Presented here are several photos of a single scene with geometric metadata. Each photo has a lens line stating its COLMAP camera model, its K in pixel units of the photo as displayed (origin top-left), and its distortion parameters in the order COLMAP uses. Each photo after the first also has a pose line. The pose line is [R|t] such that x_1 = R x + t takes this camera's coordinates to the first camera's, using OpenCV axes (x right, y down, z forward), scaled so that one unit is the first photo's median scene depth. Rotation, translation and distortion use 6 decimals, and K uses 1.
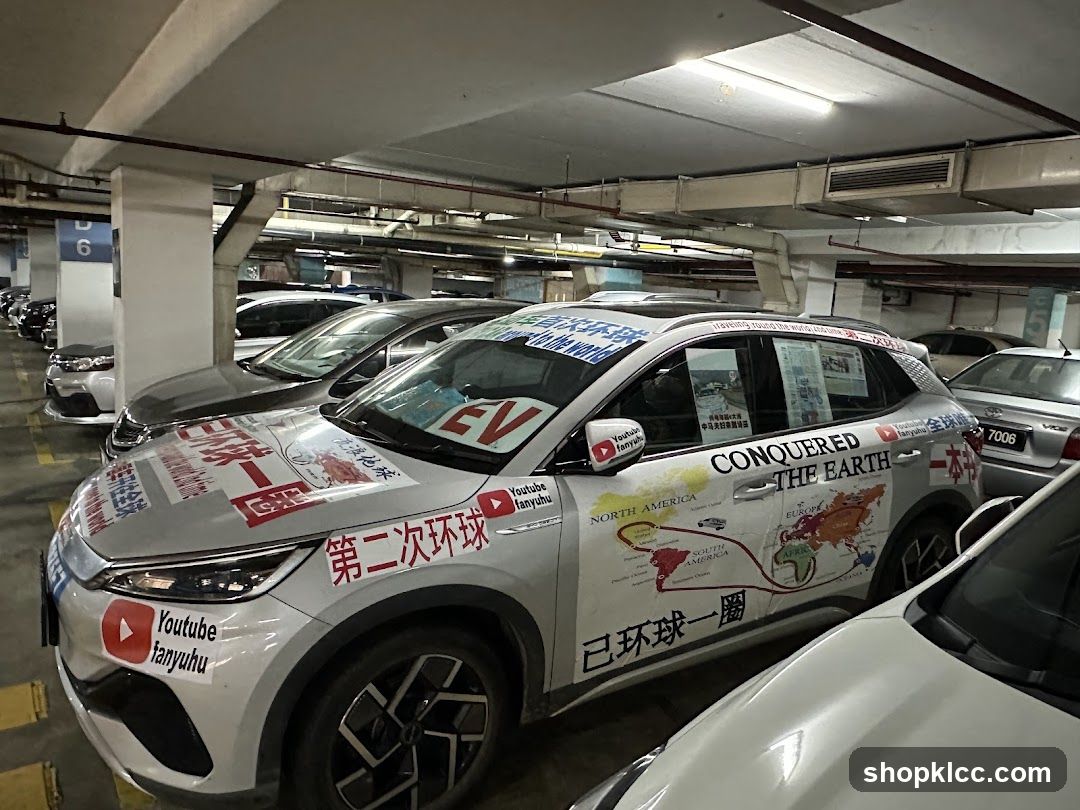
lens RADIAL K [[768.5, 0, 540.2], [0, 768.5, 407.5], [0, 0, 1]] dist [0.025410, 0.007424]
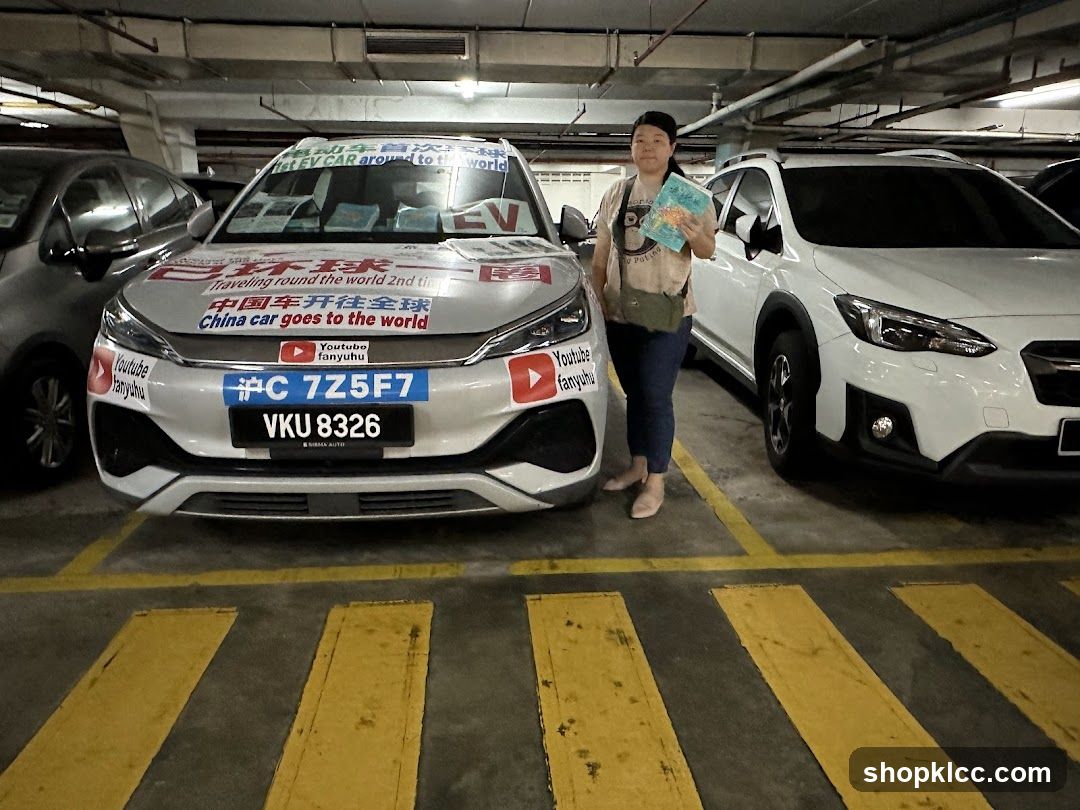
lens RADIAL K [[768.5, 0, 538.1], [0, 768.5, 402.5], [0, 0, 1]] dist [0.025410, 0.007424]
pose [[0.512928, -0.270529, 0.814689, -0.404139], [0.163455, 0.962460, 0.216687, 0.017287], [-0.842726, 0.022020, 0.537892, 0.092403]]
